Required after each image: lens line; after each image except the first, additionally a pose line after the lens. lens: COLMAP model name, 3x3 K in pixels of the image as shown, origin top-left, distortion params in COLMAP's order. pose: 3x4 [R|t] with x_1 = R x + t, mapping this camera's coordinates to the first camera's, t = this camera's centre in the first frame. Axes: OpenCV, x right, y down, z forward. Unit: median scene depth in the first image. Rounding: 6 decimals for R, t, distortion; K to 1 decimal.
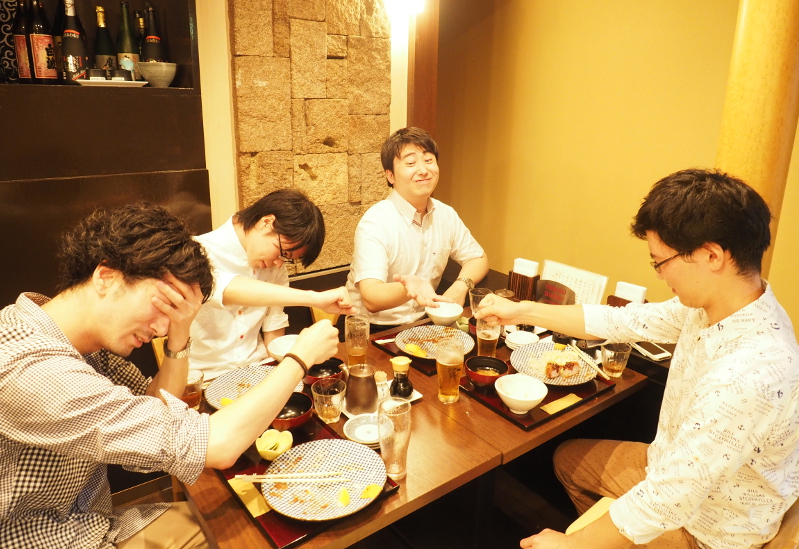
lens RADIAL K [[571.3, 0, 398.5], [0, 571.3, 251.4], [0, 0, 1]] dist [-0.033012, 0.005646]
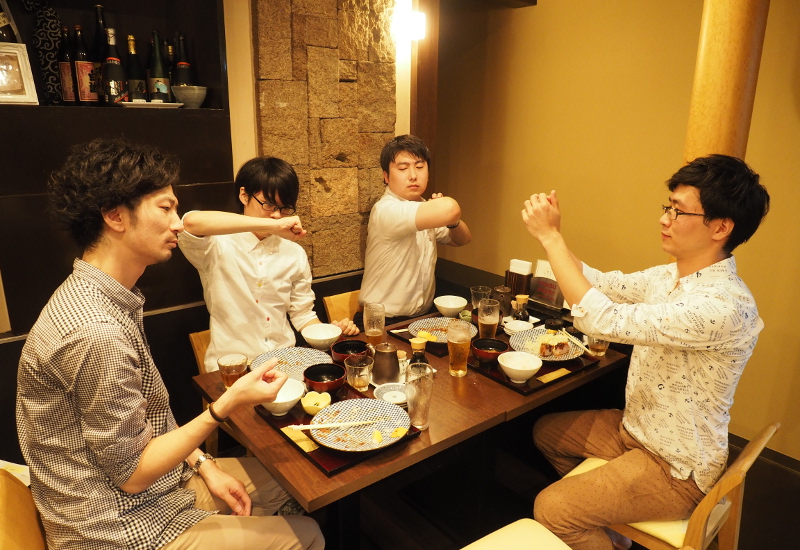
lens RADIAL K [[570.6, 0, 400.0], [0, 570.6, 275.0], [0, 0, 1]] dist [-0.032150, 0.004207]
pose [[0.999695, -0.012260, 0.021415, -0.040403], [0.012148, 0.999912, 0.005321, 0.036564], [-0.021479, -0.005059, 0.999757, -0.123979]]
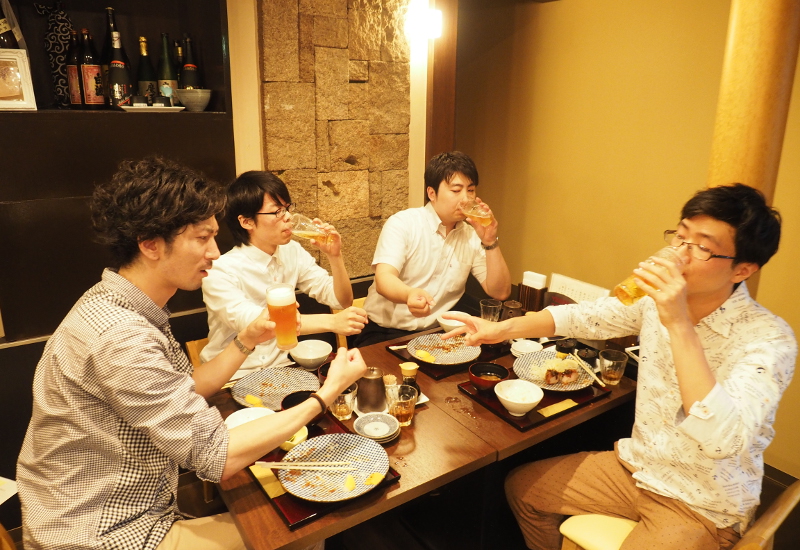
lens RADIAL K [[572.0, 0, 399.0], [0, 572.0, 251.9], [0, 0, 1]] dist [-0.033012, 0.005646]
pose [[0.998533, 0.007321, -0.053650, 0.030880], [-0.008103, 0.999864, -0.014372, -0.006690], [0.053537, 0.014785, 0.998456, -0.069713]]
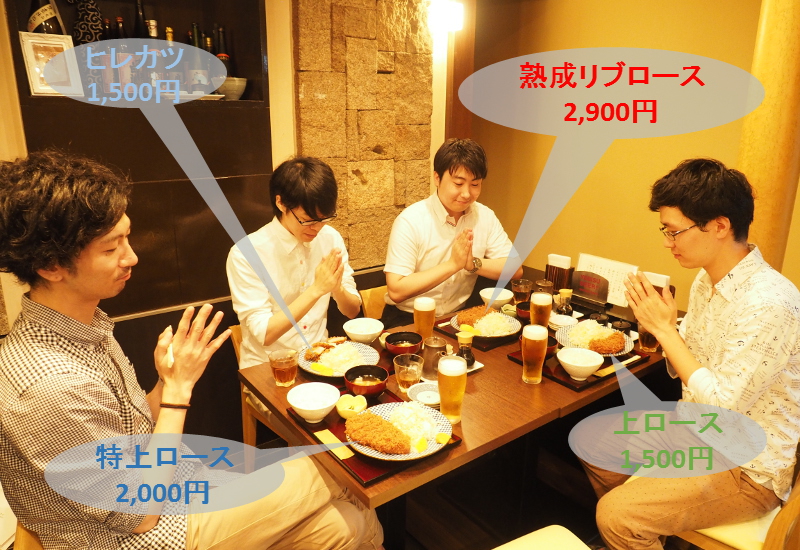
lens RADIAL K [[570.3, 0, 397.5], [0, 570.3, 269.5], [0, 0, 1]] dist [-0.028443, 0.000978]
pose [[0.999944, -0.007301, -0.007697, -0.090601], [0.007348, 0.999954, 0.006097, 0.037582], [0.007652, -0.006153, 0.999952, -0.111744]]
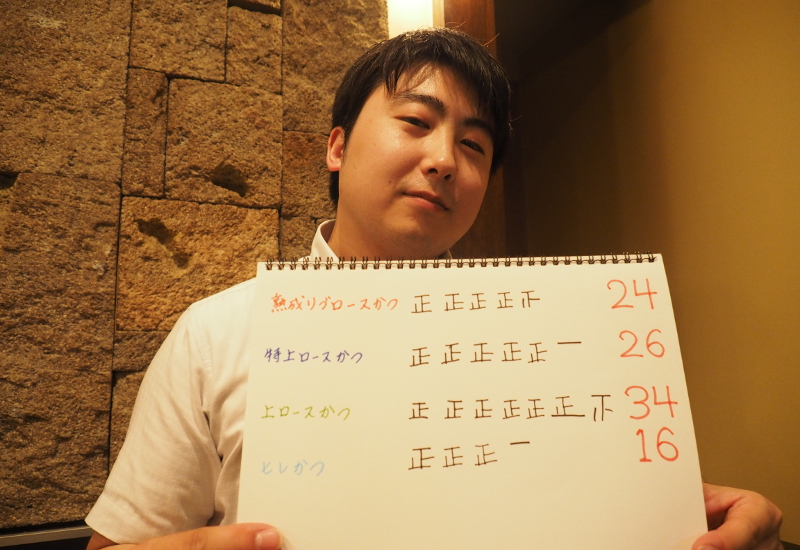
lens RADIAL K [[533.5, 0, 396.3], [0, 533.5, 273.3], [0, 0, 1]] dist [-0.027119, -0.001535]
pose [[0.973167, -0.054978, -0.223438, 0.098799], [-0.036175, 0.922407, -0.384521, 0.024247], [0.227241, 0.382286, 0.895667, 0.815718]]
